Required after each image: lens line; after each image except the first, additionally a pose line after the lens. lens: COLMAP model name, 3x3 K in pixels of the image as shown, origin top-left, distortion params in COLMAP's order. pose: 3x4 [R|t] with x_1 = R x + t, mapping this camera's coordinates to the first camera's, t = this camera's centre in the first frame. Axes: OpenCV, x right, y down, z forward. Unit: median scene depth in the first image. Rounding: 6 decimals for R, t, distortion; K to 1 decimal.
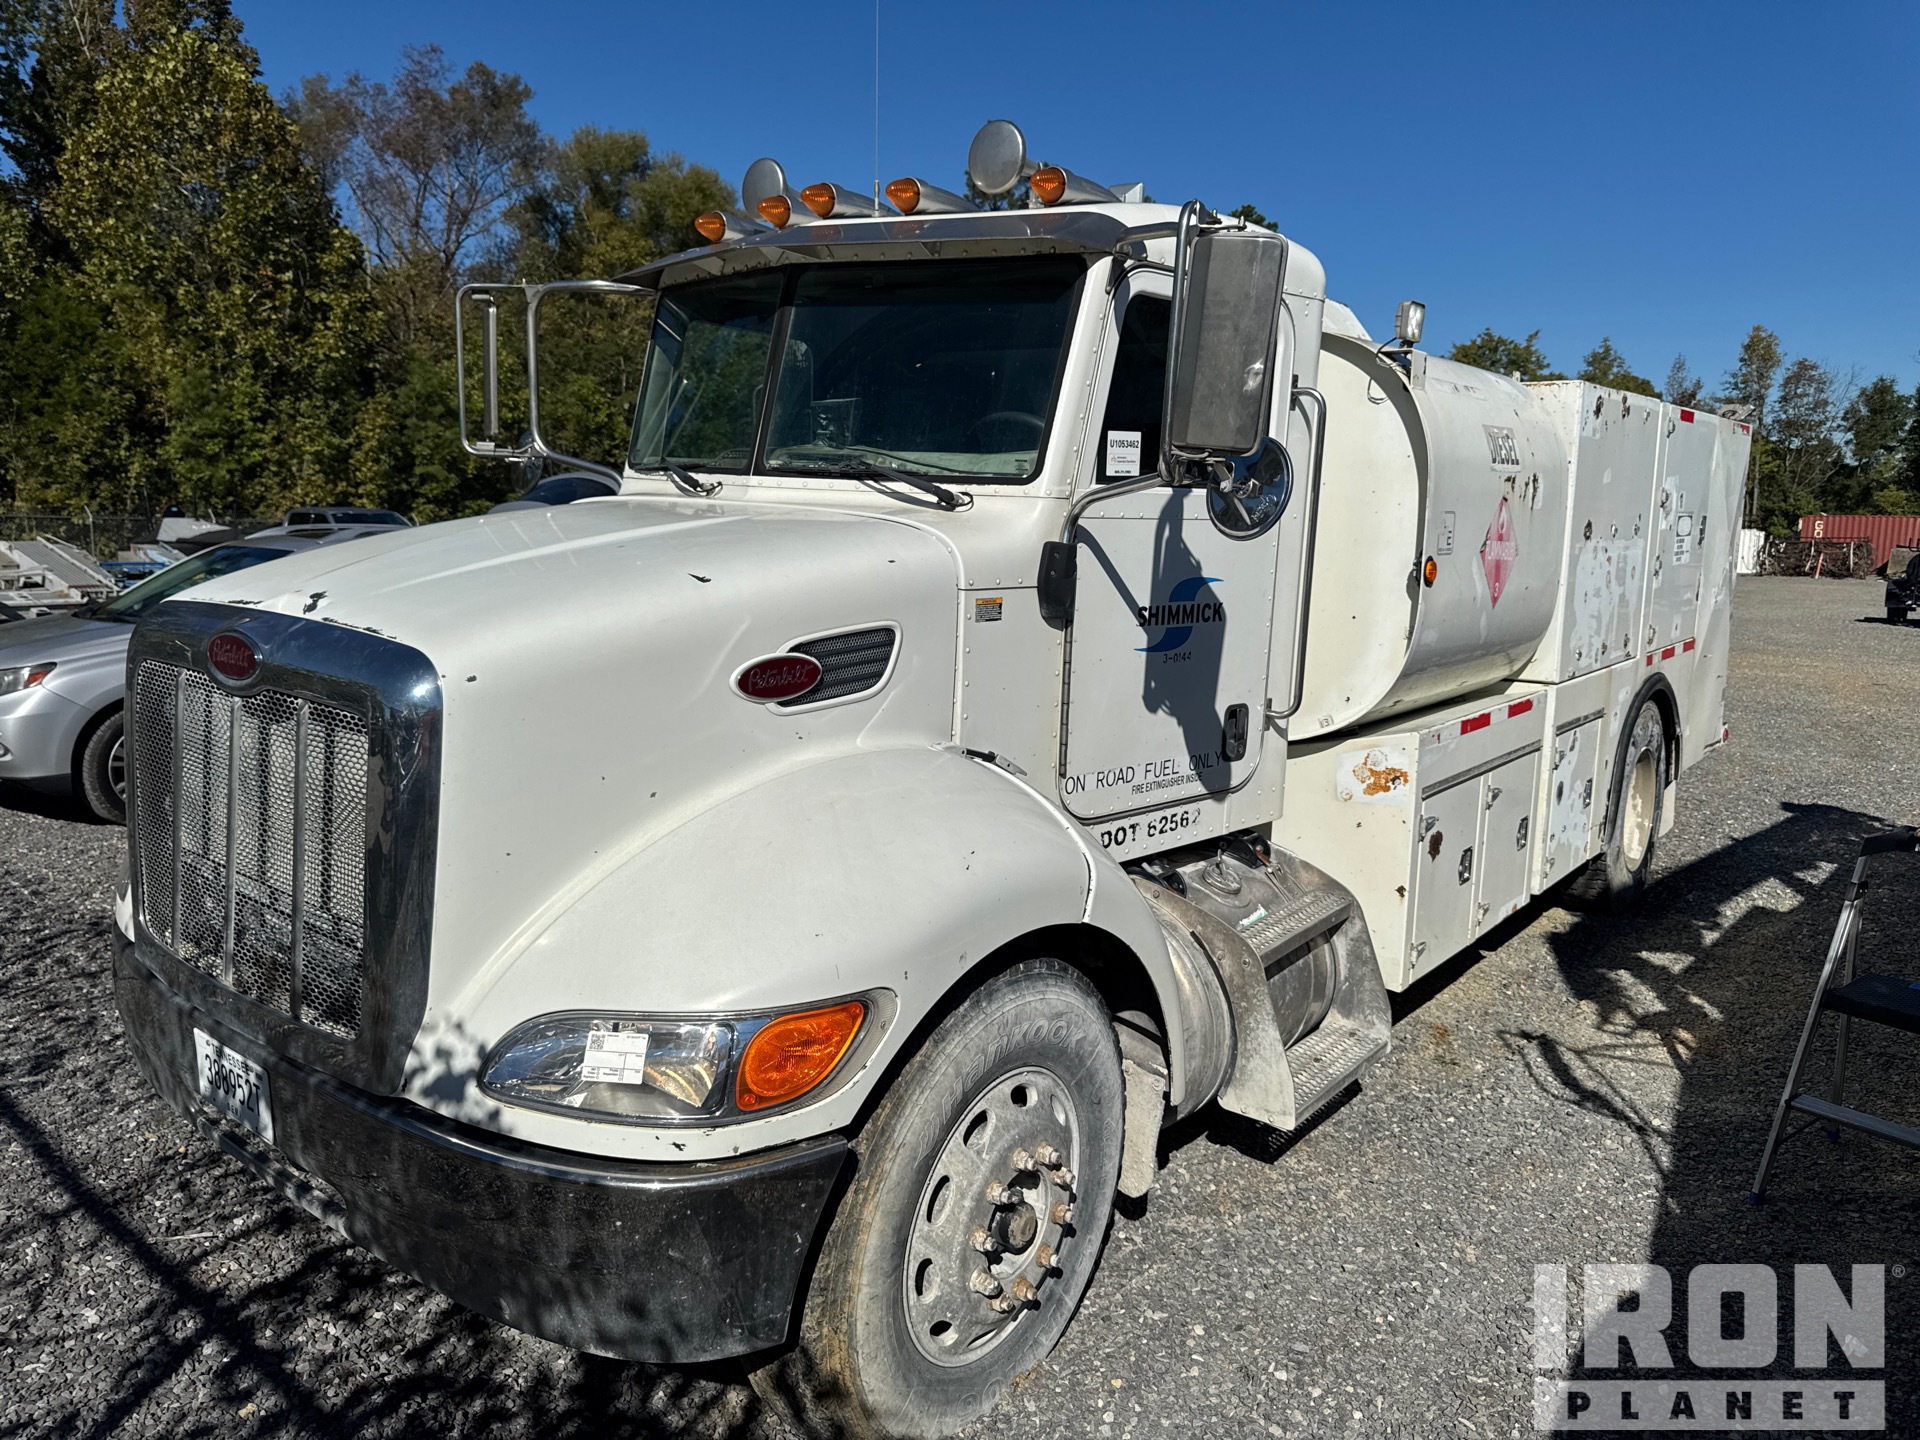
lens RADIAL K [[1341.3, 0, 962.2], [0, 1341.3, 713.7], [0, 0, 1]] dist [0.116398, -0.183392]
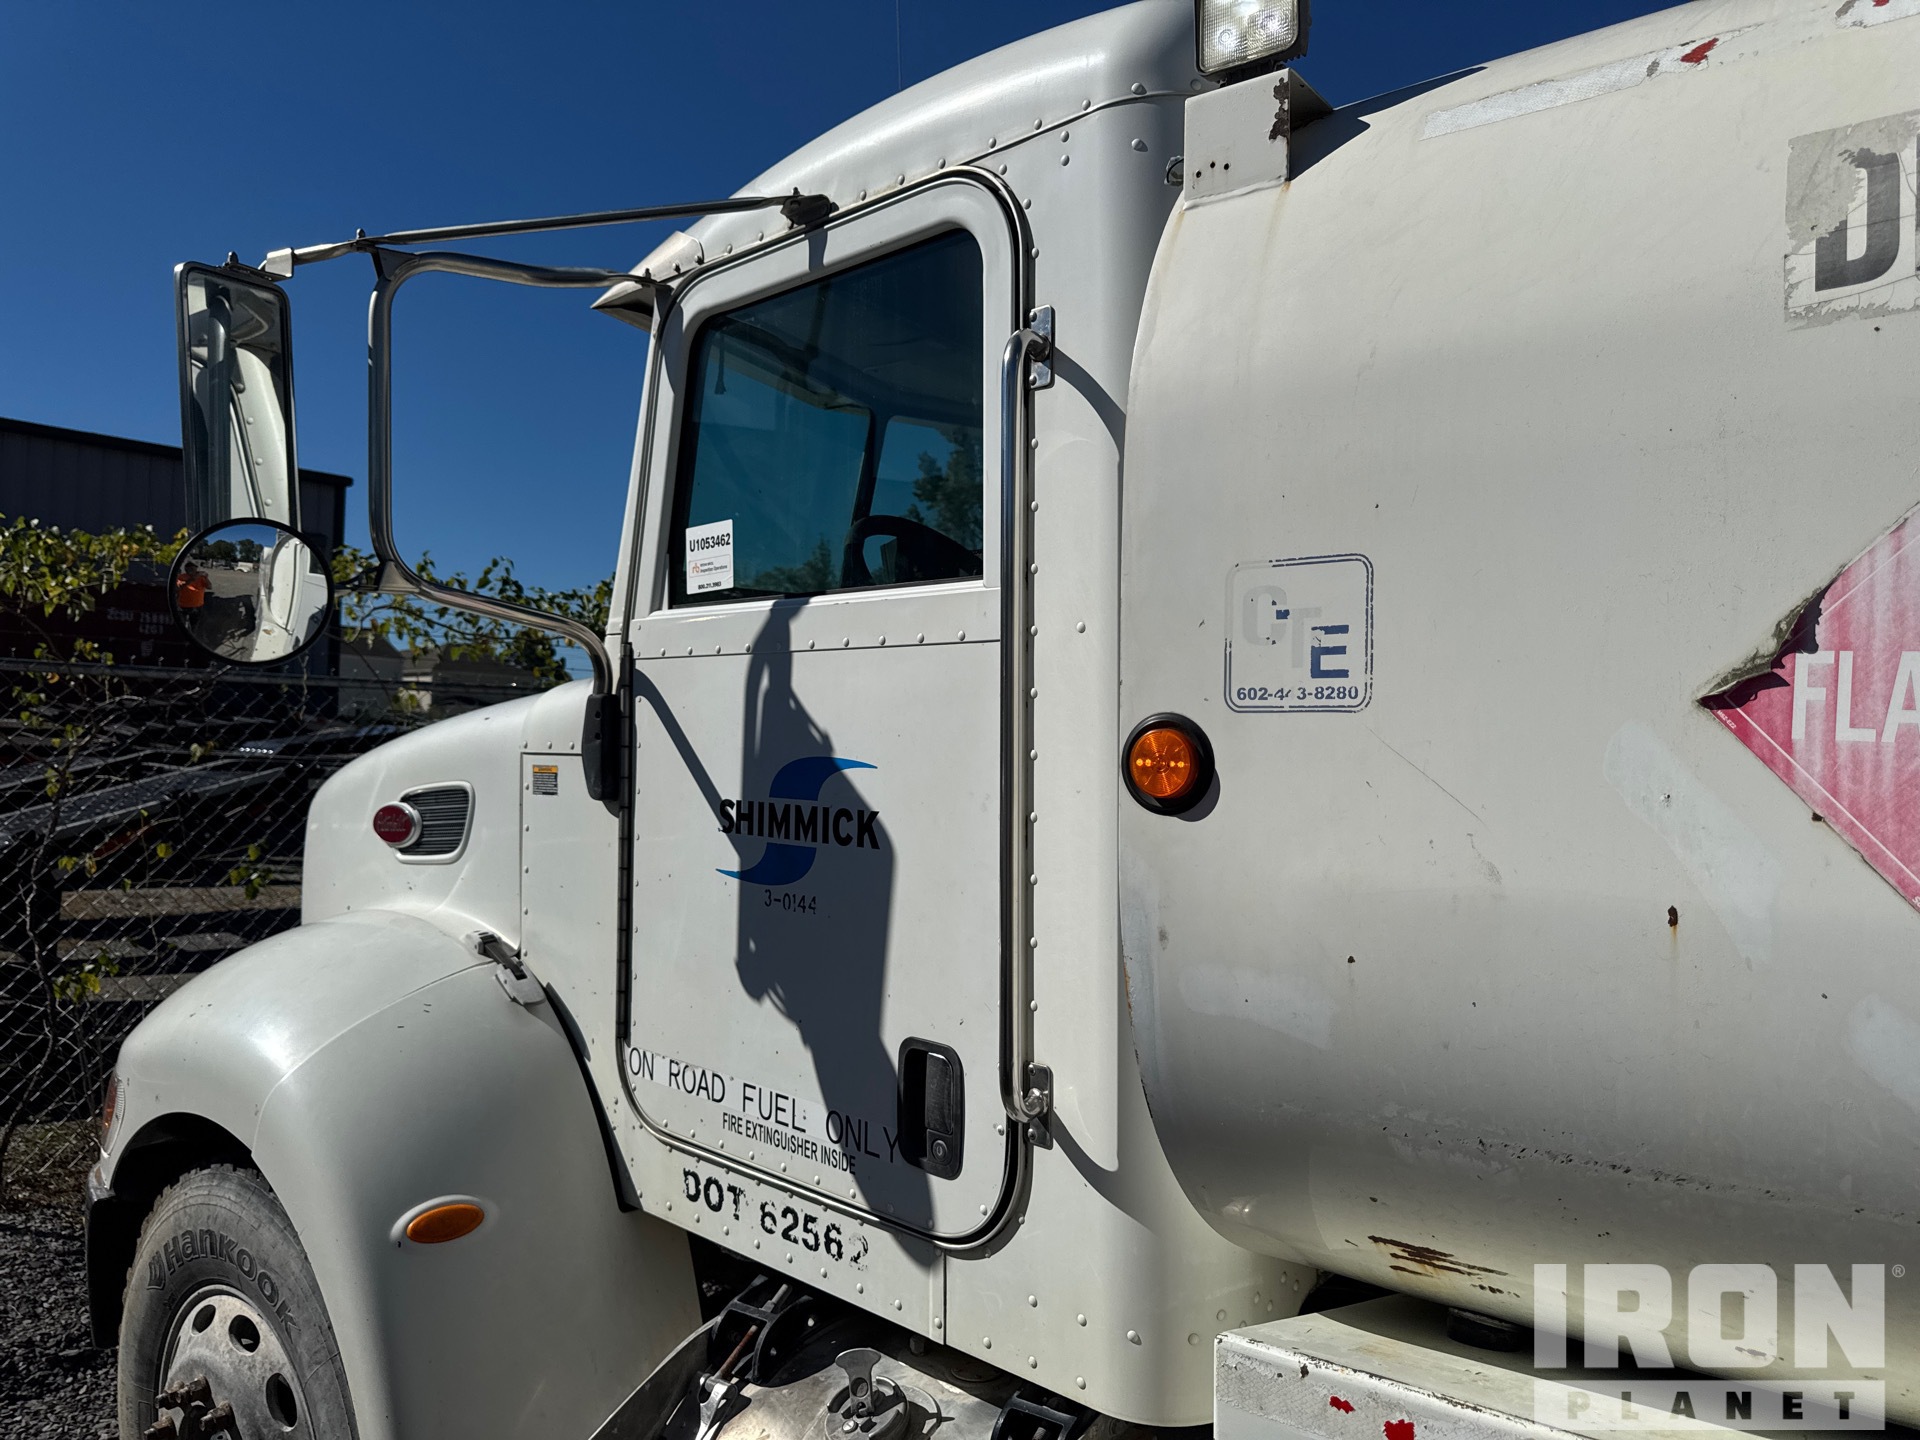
lens RADIAL K [[1341.5, 0, 954.6], [0, 1341.5, 718.3], [0, 0, 1]] dist [0.176418, -0.368373]
pose [[0.015722, -0.041750, -0.999004, 0.732897], [-0.170329, 0.984412, -0.043821, -0.105768], [0.985262, 0.170848, 0.008365, 1.083799]]
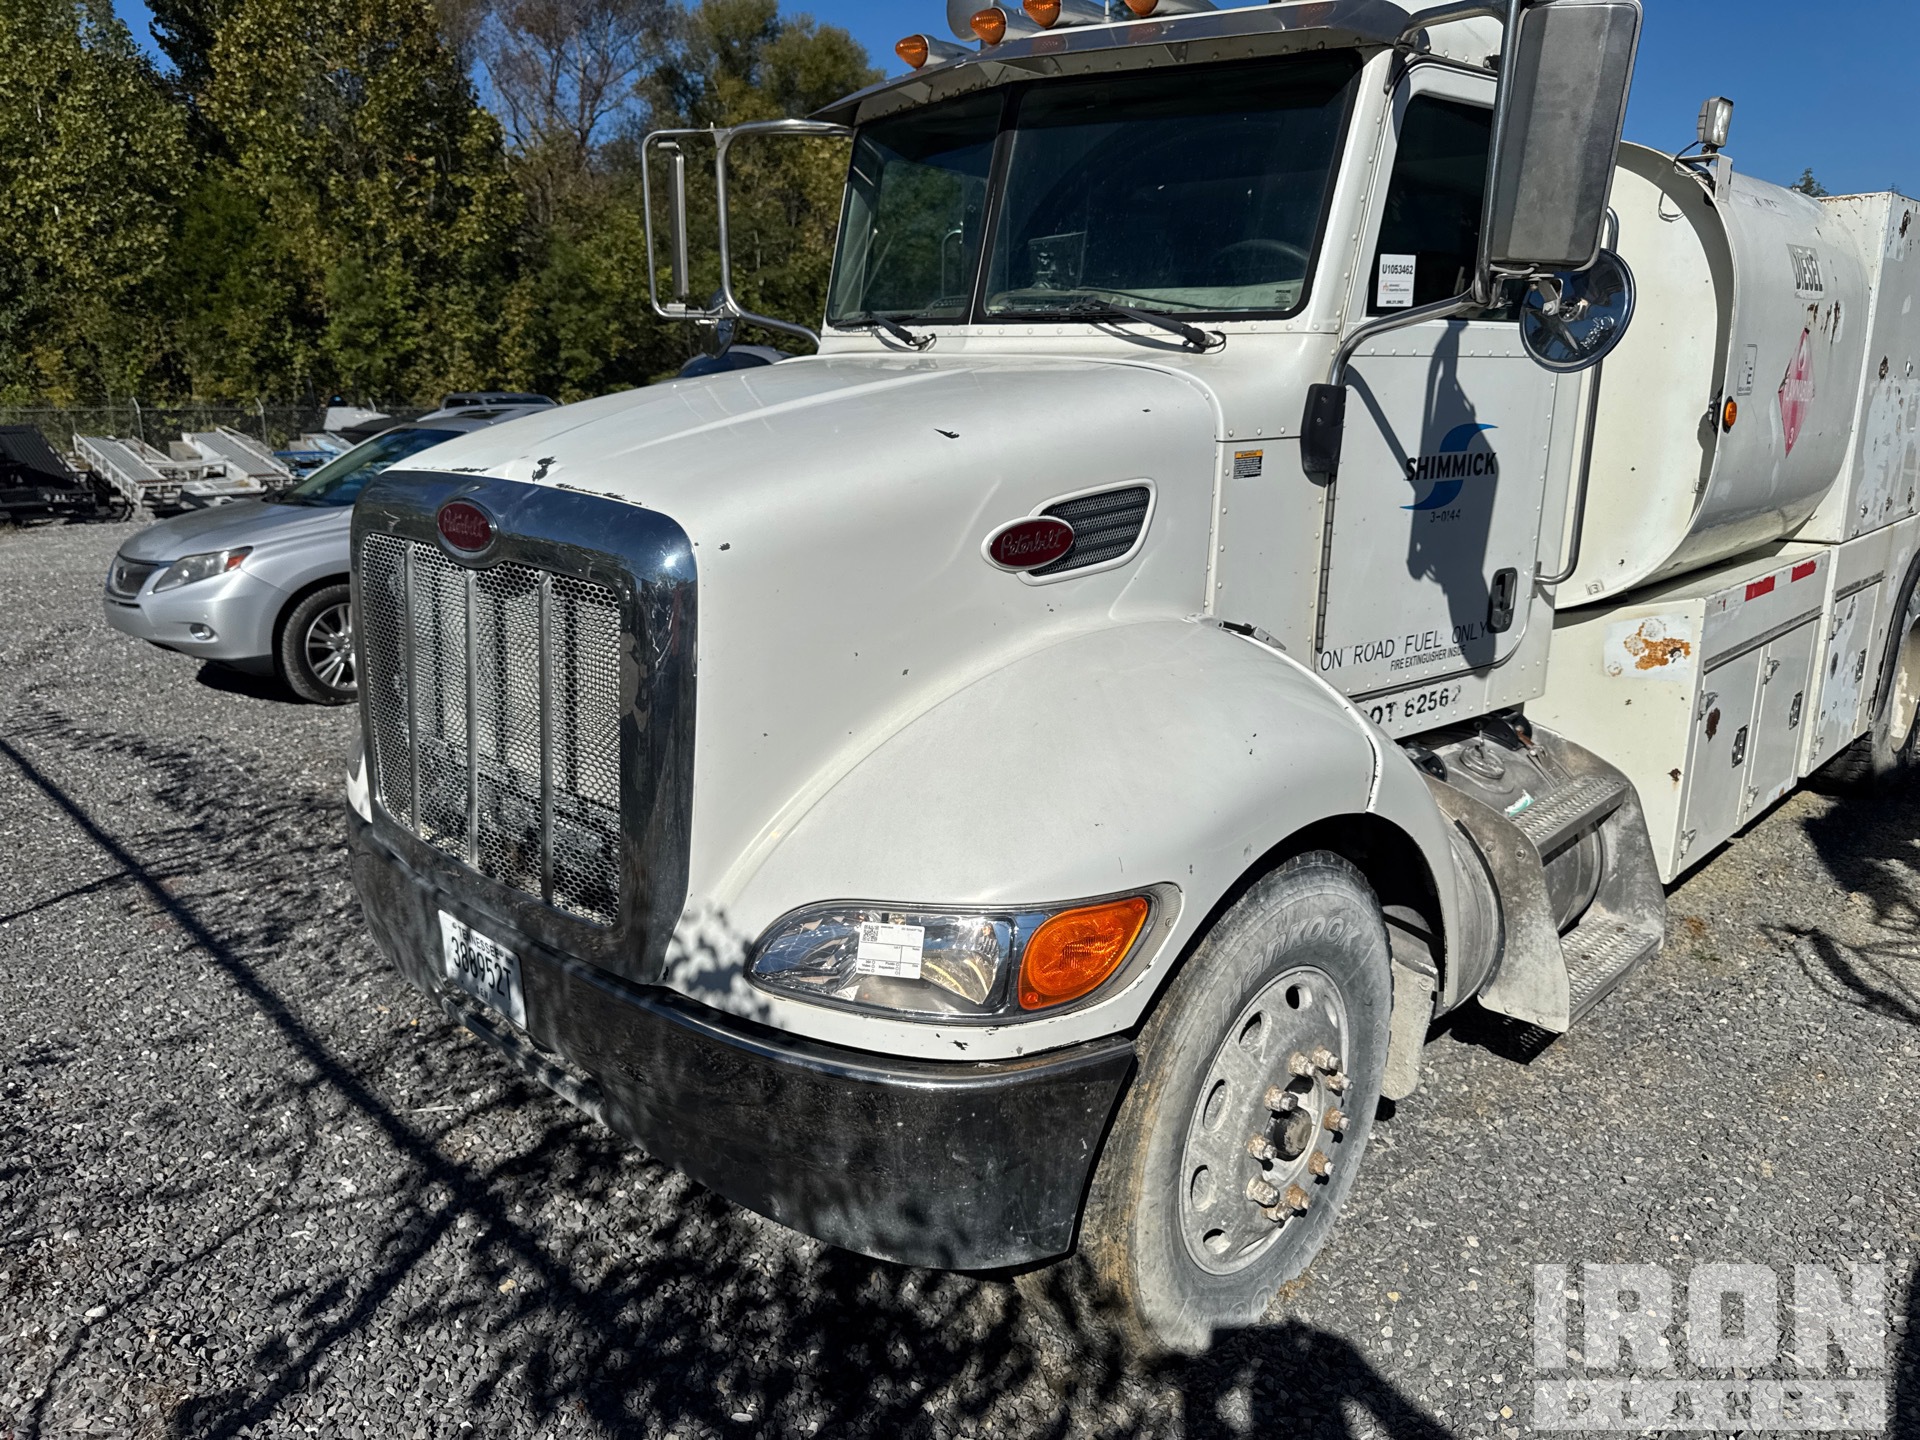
lens RADIAL K [[1341.5, 0, 954.6], [0, 1341.5, 718.3], [0, 0, 1]] dist [0.176418, -0.368373]
pose [[0.994528, -0.001985, -0.104456, -0.071104], [0.011528, 0.995799, 0.090840, 0.005907], [0.103836, -0.091547, 0.990372, 0.060944]]
